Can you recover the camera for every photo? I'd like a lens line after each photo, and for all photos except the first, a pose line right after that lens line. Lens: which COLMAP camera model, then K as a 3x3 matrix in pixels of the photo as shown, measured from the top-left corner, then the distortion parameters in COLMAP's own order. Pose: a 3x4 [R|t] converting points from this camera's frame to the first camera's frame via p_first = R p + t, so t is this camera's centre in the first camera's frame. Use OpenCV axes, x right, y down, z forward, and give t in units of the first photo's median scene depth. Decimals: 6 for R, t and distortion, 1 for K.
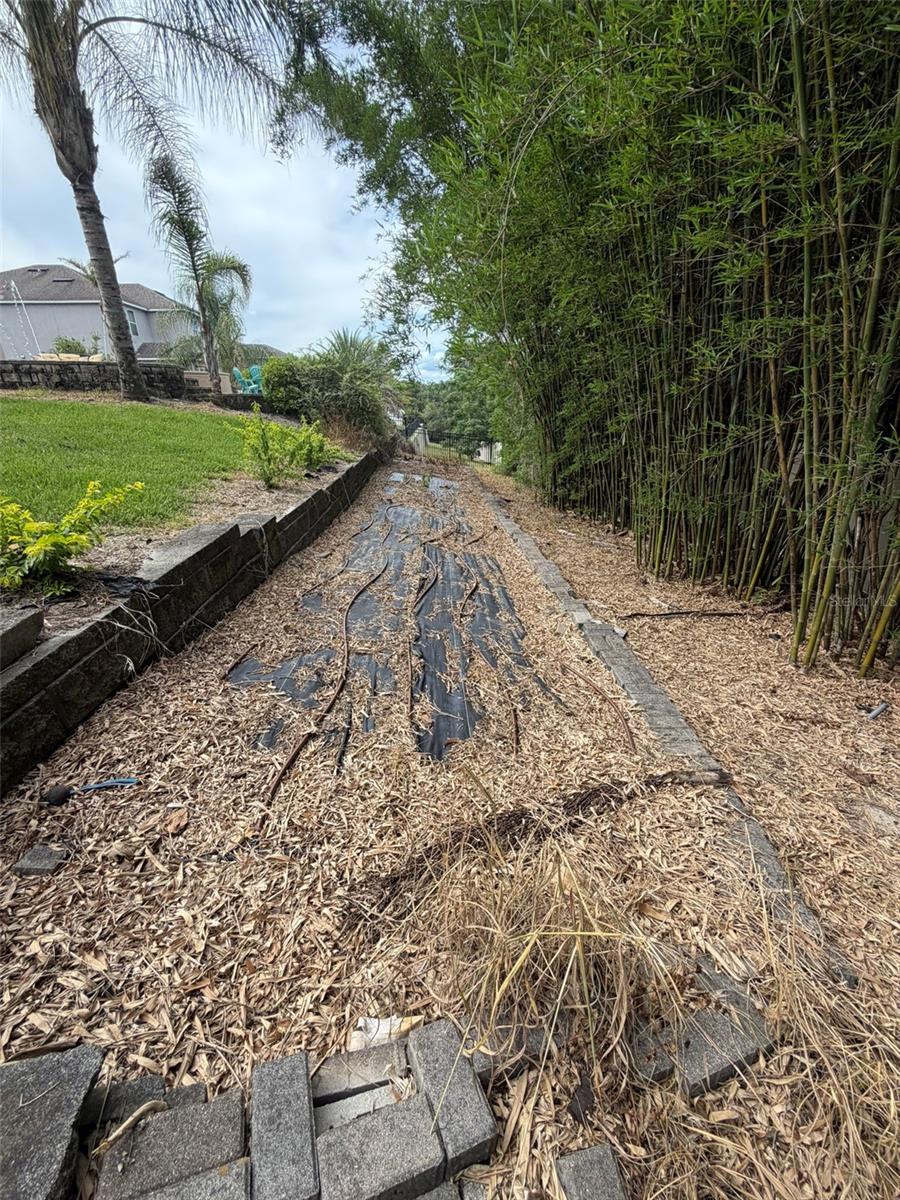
lens RADIAL K [[480.7, 0, 452.5], [0, 480.7, 599.0], [0, 0, 1]] dist [0.000195, 0.001073]
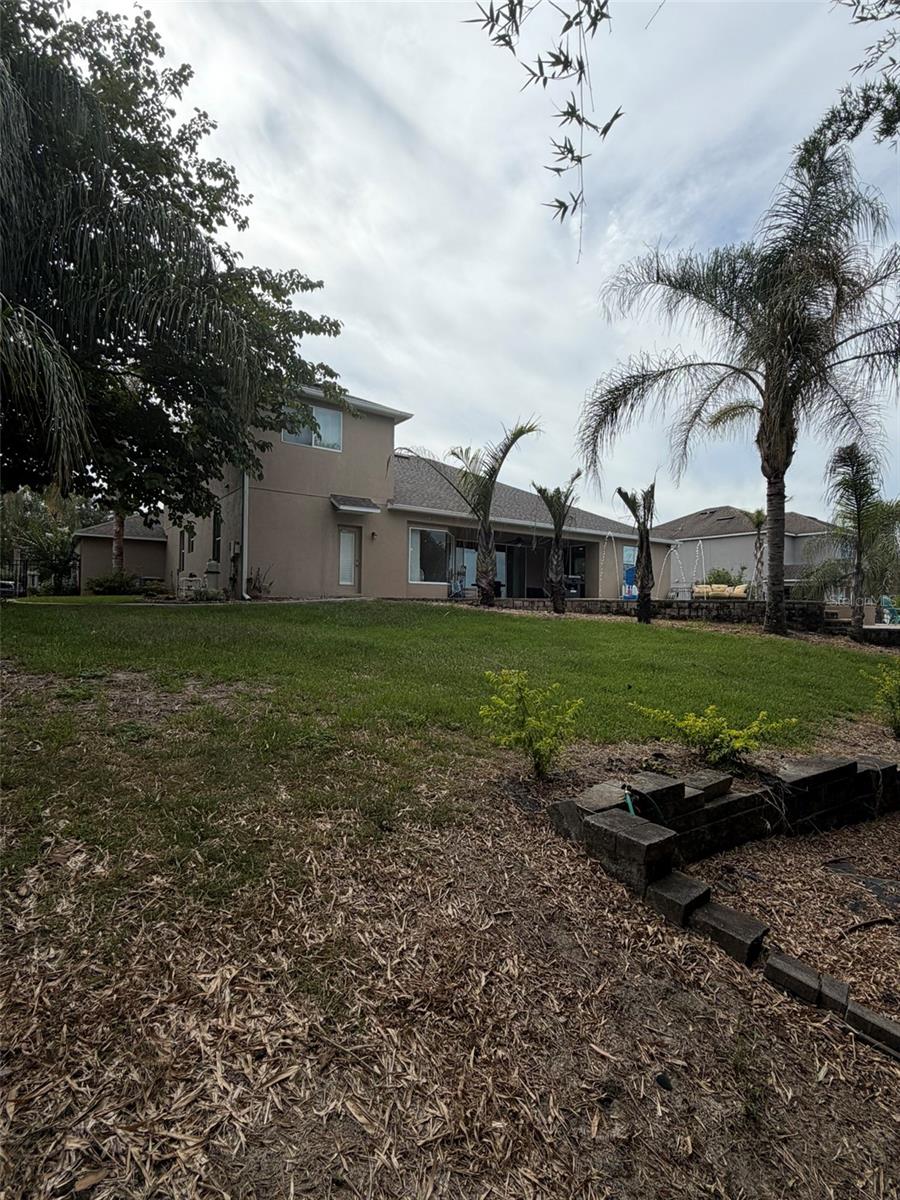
lens RADIAL K [[557.3, 0, 452.7], [0, 557.3, 599.9], [0, 0, 1]] dist [-0.000027, -0.000009]
pose [[0.499016, 0.007787, -0.866558, 0.100849], [-0.358239, 0.912372, -0.198097, 0.044866], [0.789080, 0.409289, 0.458078, -0.239394]]
